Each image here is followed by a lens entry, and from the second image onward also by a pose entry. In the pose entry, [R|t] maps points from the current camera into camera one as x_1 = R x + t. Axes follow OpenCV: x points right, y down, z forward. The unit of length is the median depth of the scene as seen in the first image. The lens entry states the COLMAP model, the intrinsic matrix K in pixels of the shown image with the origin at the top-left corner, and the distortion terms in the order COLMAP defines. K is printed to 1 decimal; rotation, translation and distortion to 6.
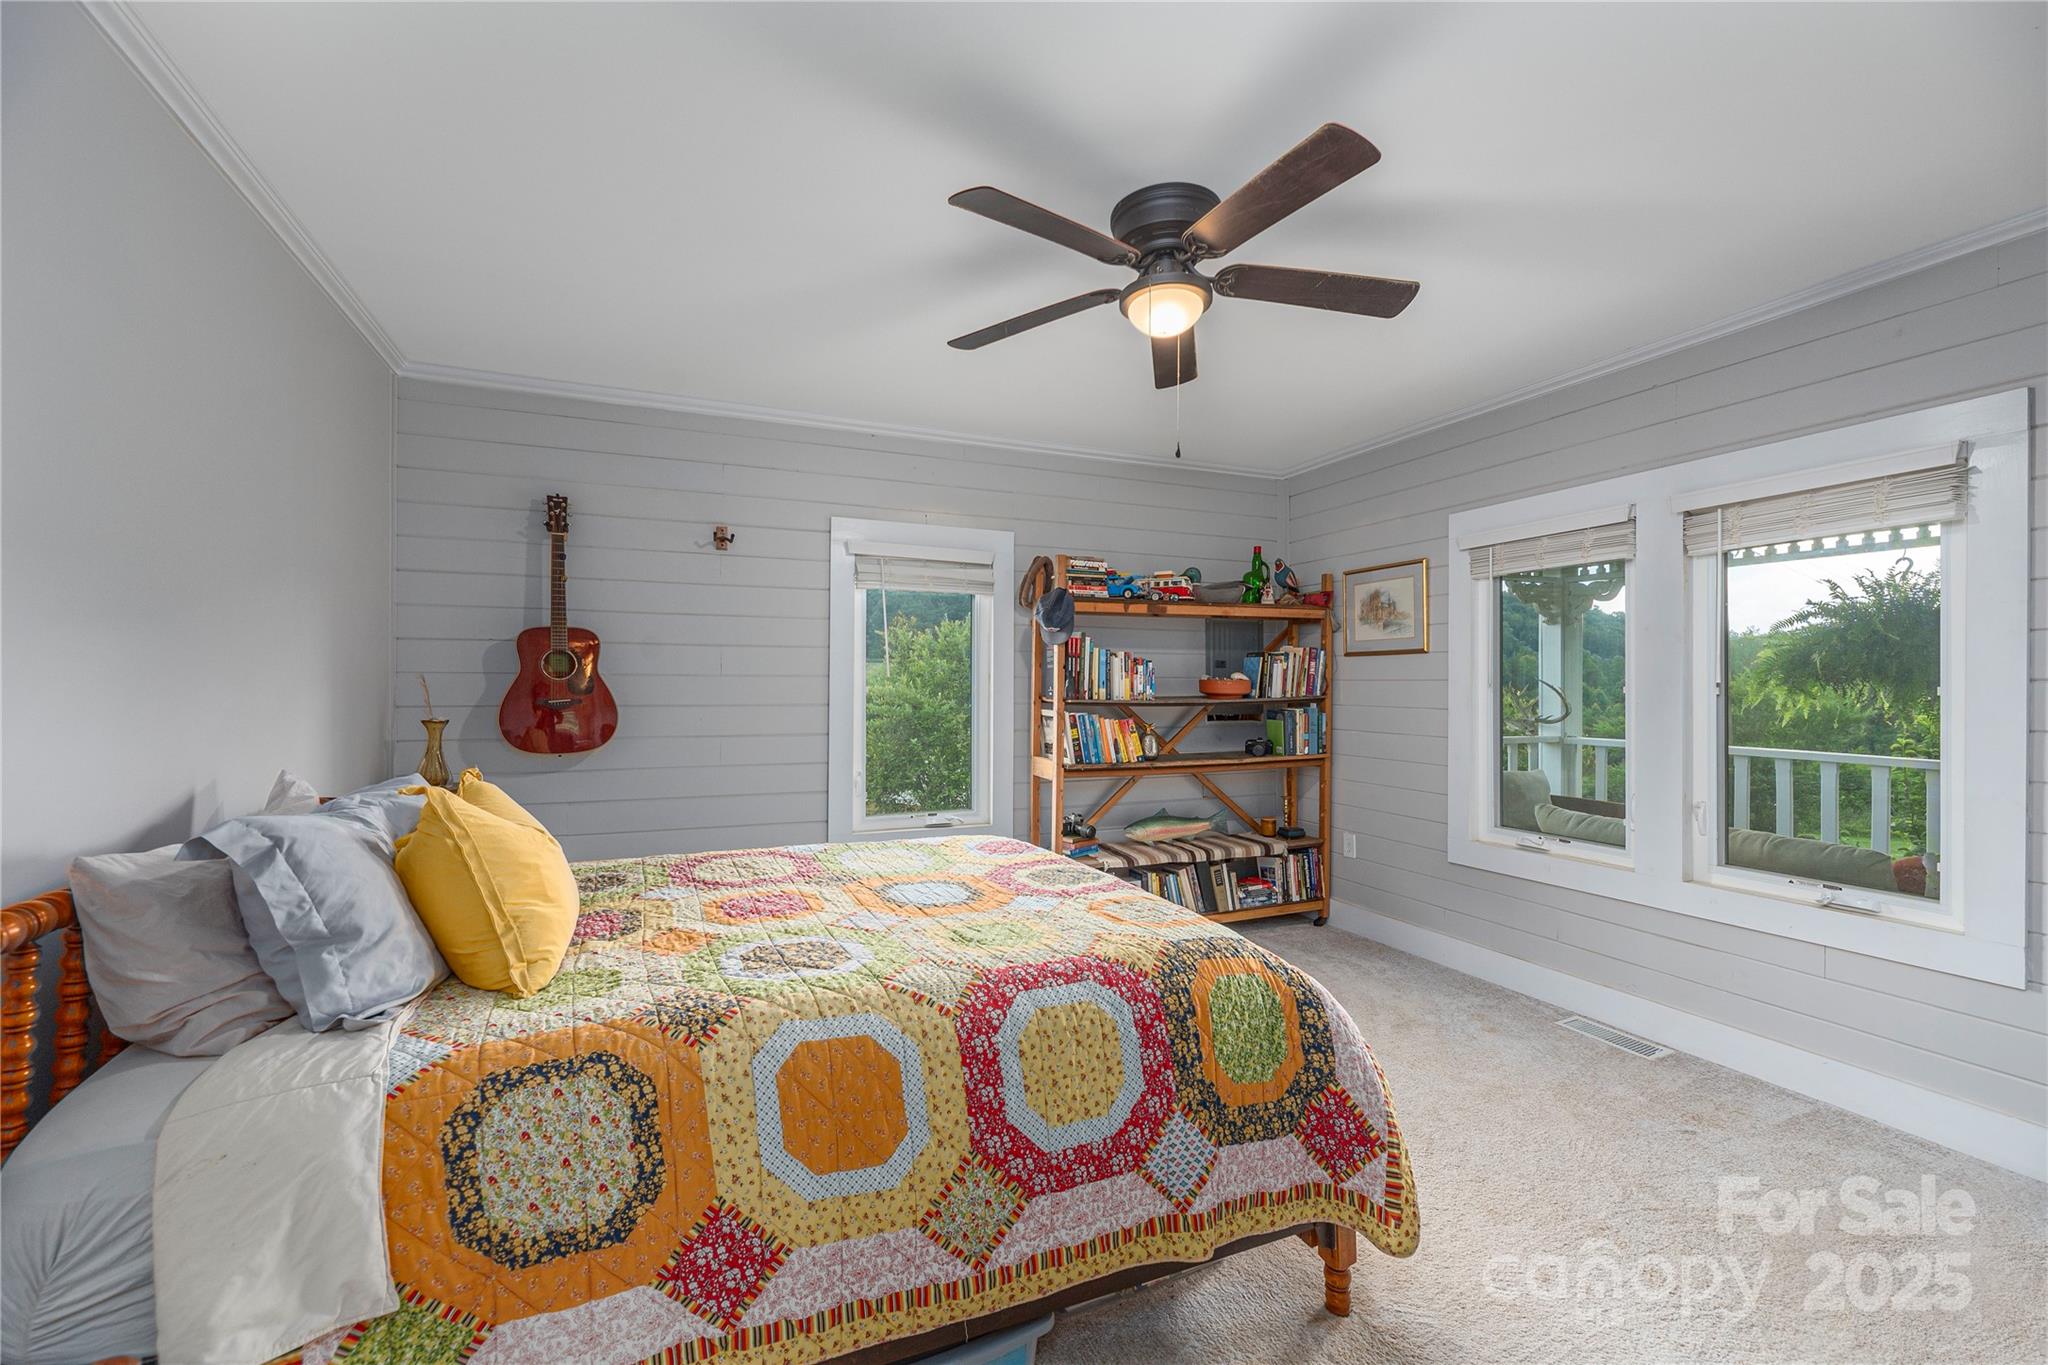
lens RADIAL K [[841.2, 0, 1023.3], [0, 841.2, 663.2], [0, 0, 1]] dist [-0.001131, -0.000311]
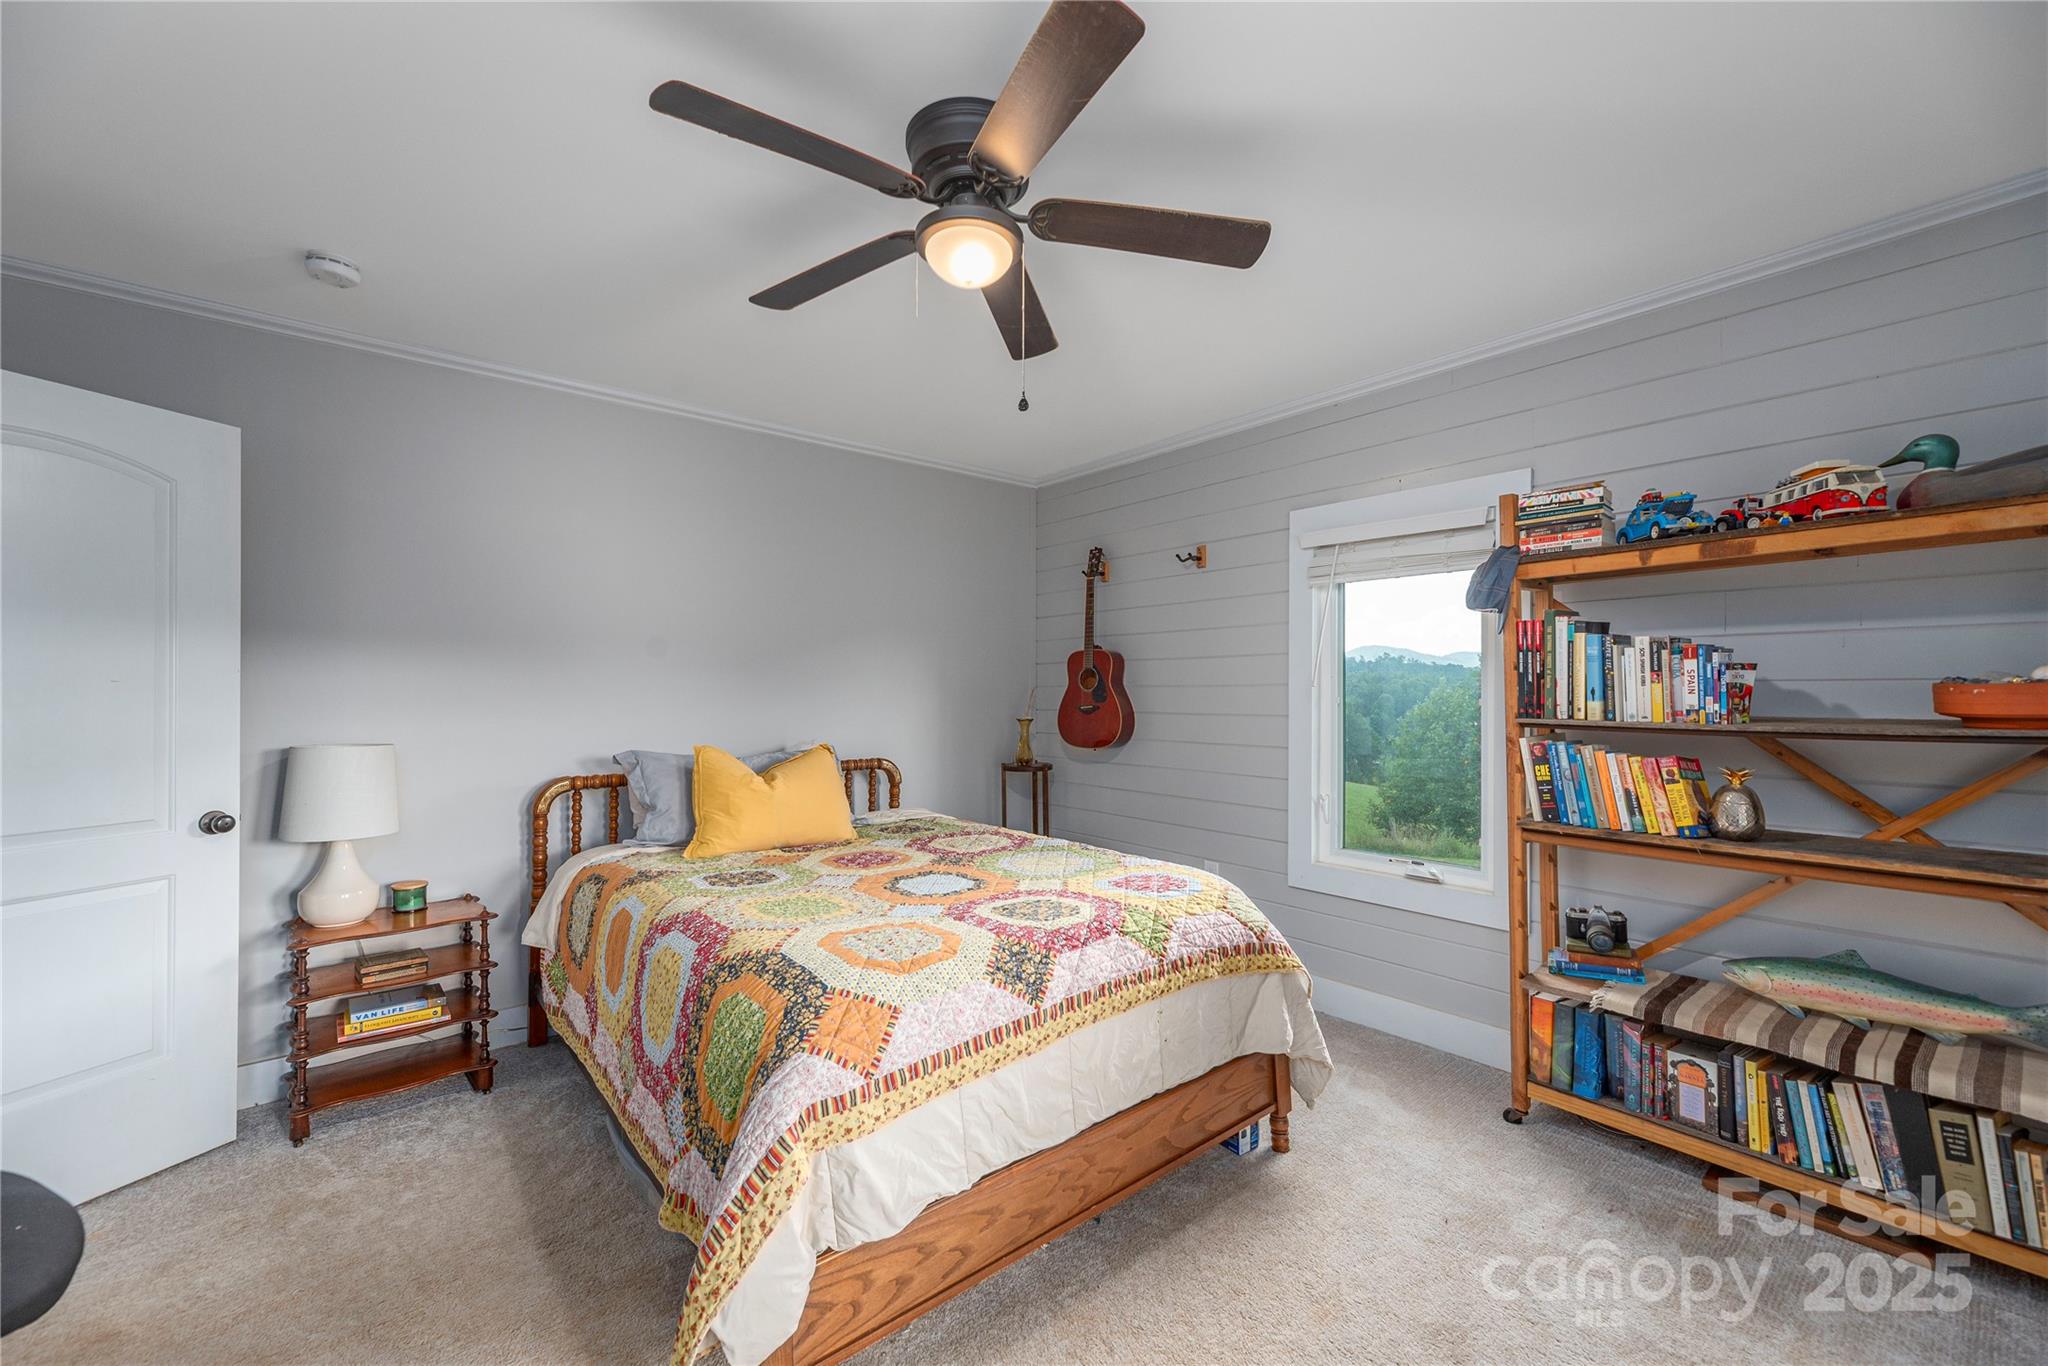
lens RADIAL K [[841.2, 0, 1023.3], [0, 841.2, 663.7], [0, 0, 1]] dist [-0.001131, -0.000311]
pose [[0.278493, -0.035620, -0.959777, 0.550893], [0.025318, 0.999237, -0.029738, 0.011095], [0.960104, -0.016017, 0.279182, 0.450053]]
